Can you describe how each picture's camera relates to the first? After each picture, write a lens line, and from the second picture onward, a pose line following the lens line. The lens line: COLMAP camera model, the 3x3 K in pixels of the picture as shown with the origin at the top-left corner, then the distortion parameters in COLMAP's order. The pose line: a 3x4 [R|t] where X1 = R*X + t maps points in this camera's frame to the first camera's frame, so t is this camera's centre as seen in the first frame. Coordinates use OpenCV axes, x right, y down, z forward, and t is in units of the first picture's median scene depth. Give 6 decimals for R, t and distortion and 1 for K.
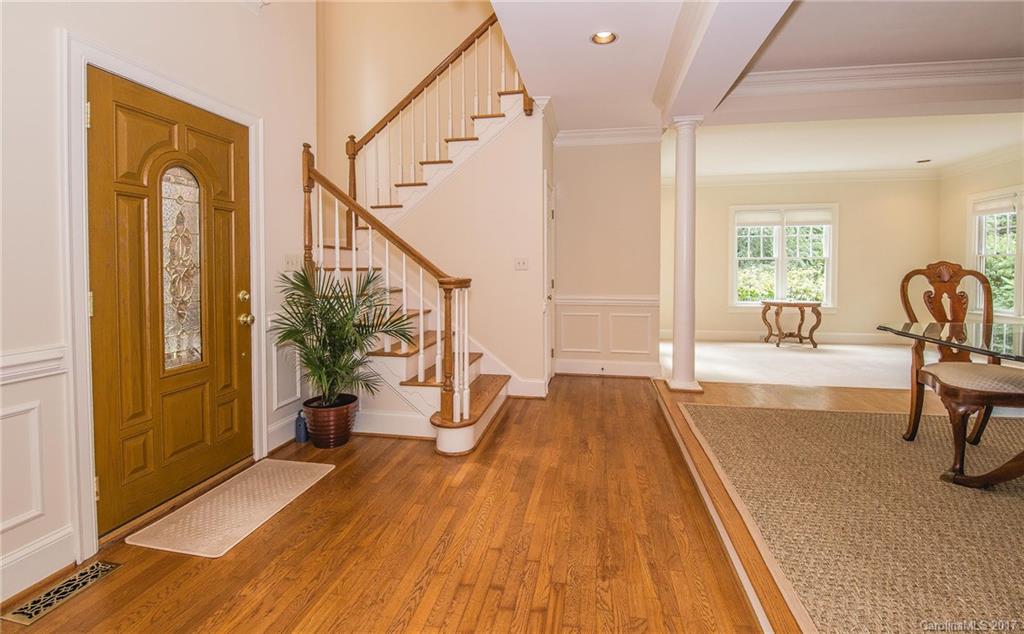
lens RADIAL K [[461.6, 0, 511.8], [0, 461.6, 277.1], [0, 0, 1]] dist [-0.016495, -0.000978]
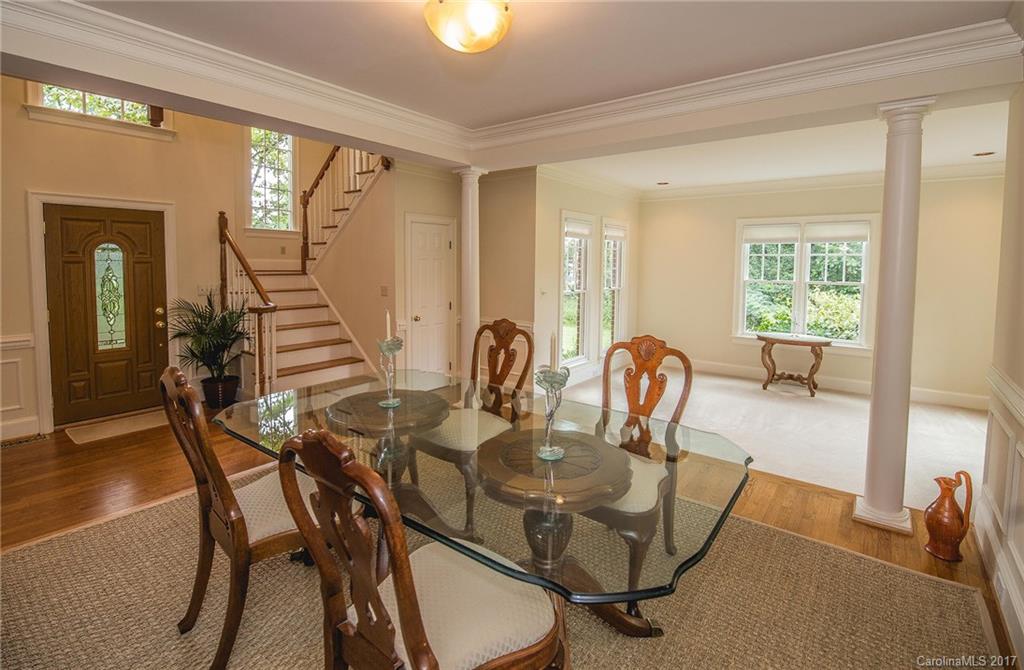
lens RADIAL K [[478.6, 0, 513.5], [0, 478.6, 290.5], [0, 0, 1]] dist [-0.017306, 0.000095]
pose [[0.884543, 0.037301, -0.464964, 0.578564], [-0.020586, 0.998948, 0.040975, -0.055877], [0.466004, -0.026672, 0.884381, 0.020278]]
